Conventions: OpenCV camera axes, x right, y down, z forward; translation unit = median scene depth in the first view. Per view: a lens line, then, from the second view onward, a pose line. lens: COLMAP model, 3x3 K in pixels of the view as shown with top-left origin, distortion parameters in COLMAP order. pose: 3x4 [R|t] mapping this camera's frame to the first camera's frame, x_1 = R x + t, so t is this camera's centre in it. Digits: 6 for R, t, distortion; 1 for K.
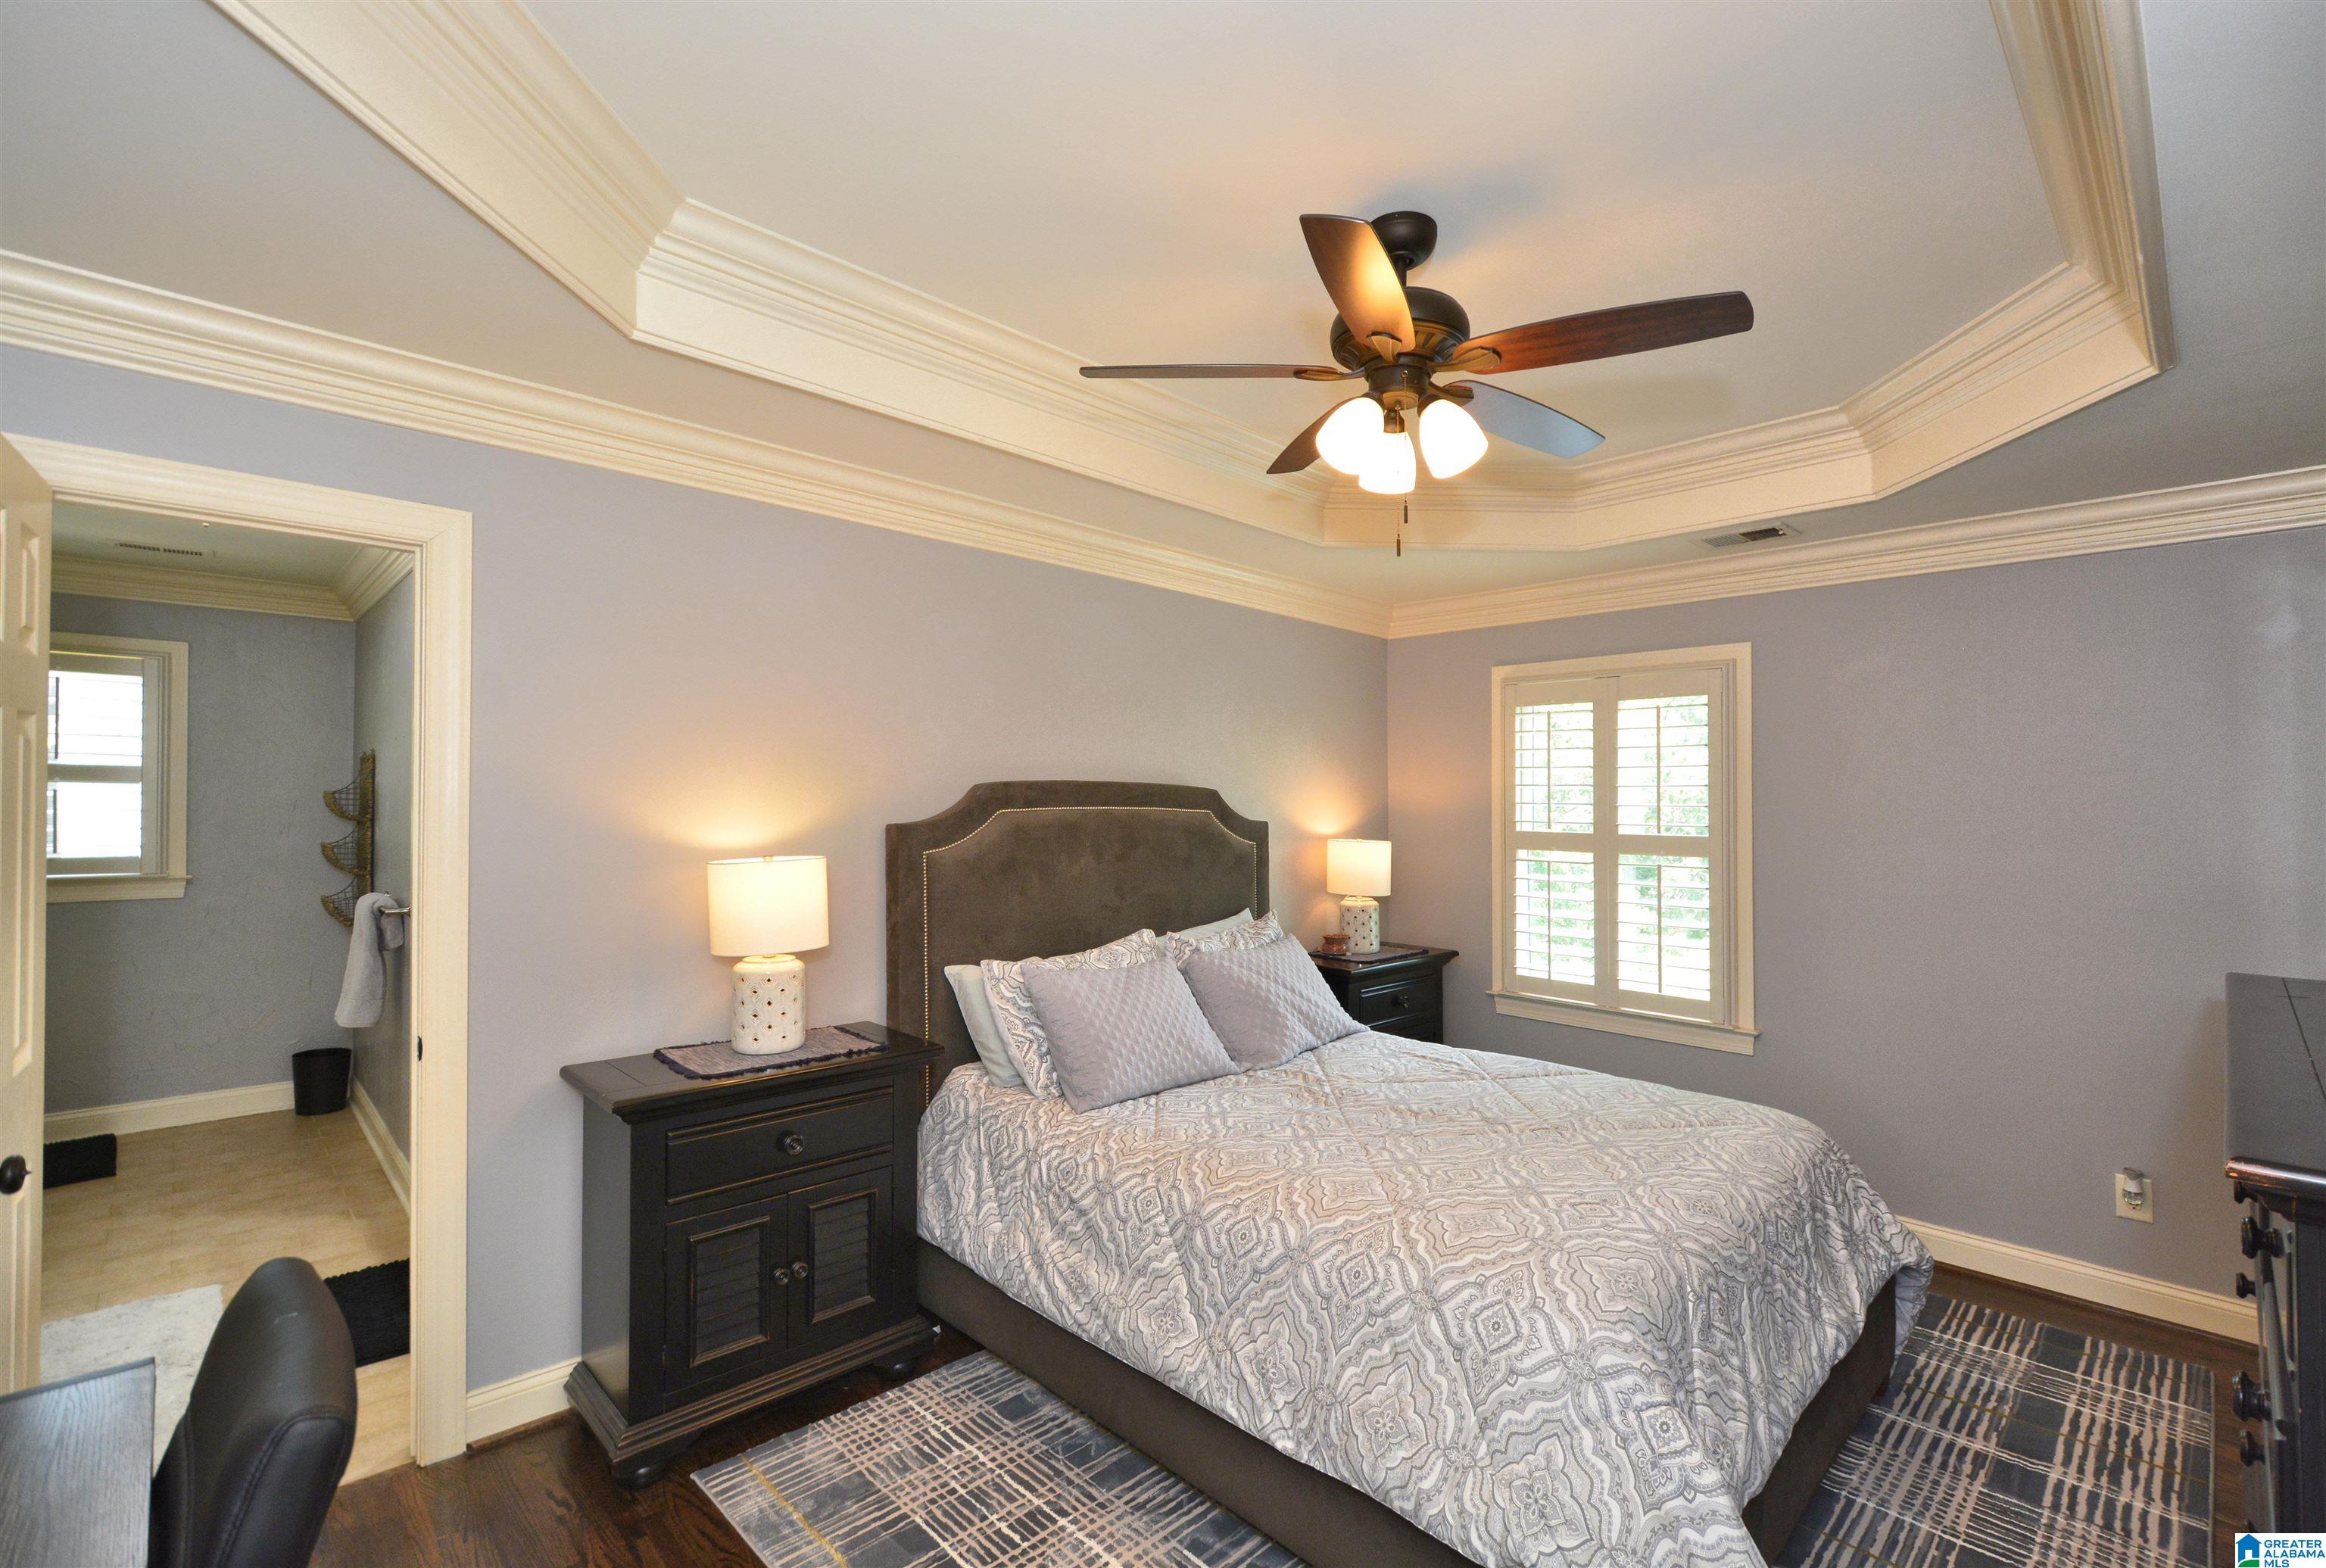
lens RADIAL K [[1021.9, 0, 1158.6], [0, 1021.9, 826.2], [0, 0, 1]] dist [-0.000901, 0.000231]
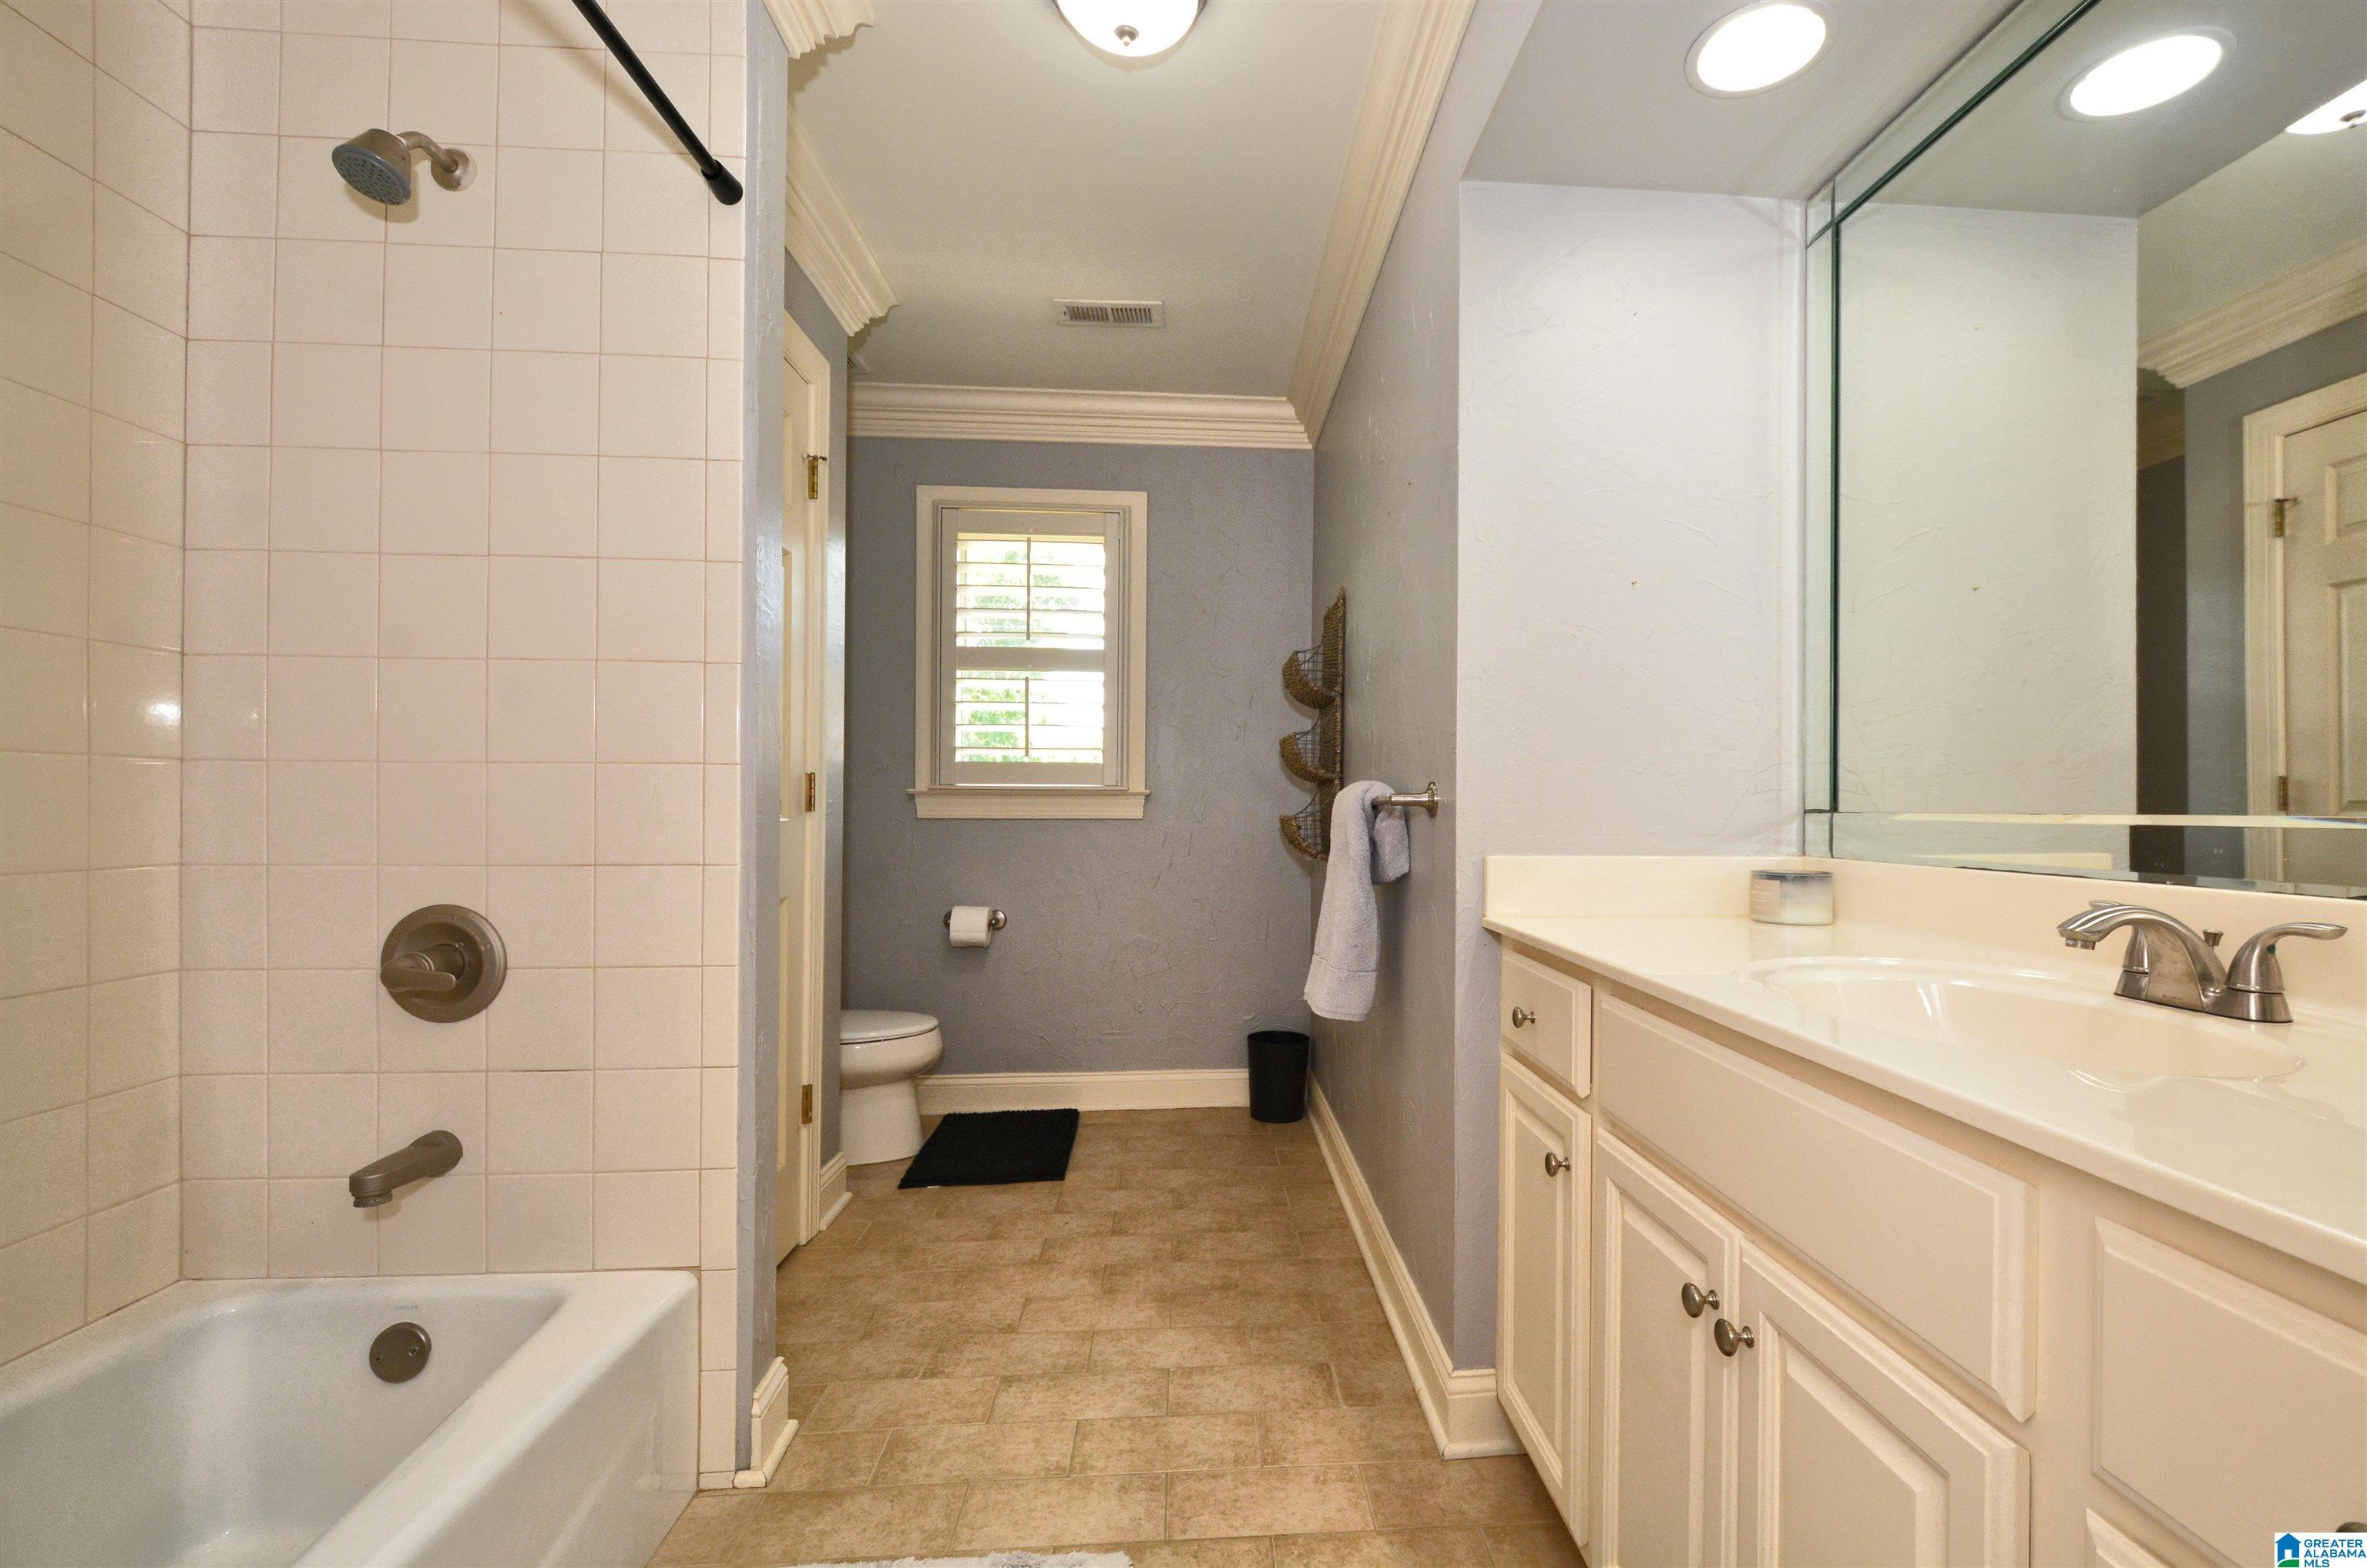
lens RADIAL K [[1043.8, 0, 1194.1], [0, 1043.8, 793.6], [0, 0, 1]] dist [0.000724, 0.000012]
pose [[0.729737, -0.019921, -0.683438, -0.389275], [-0.001959, 0.999510, -0.031225, 0.079095], [0.683725, 0.024125, 0.729341, 0.456895]]
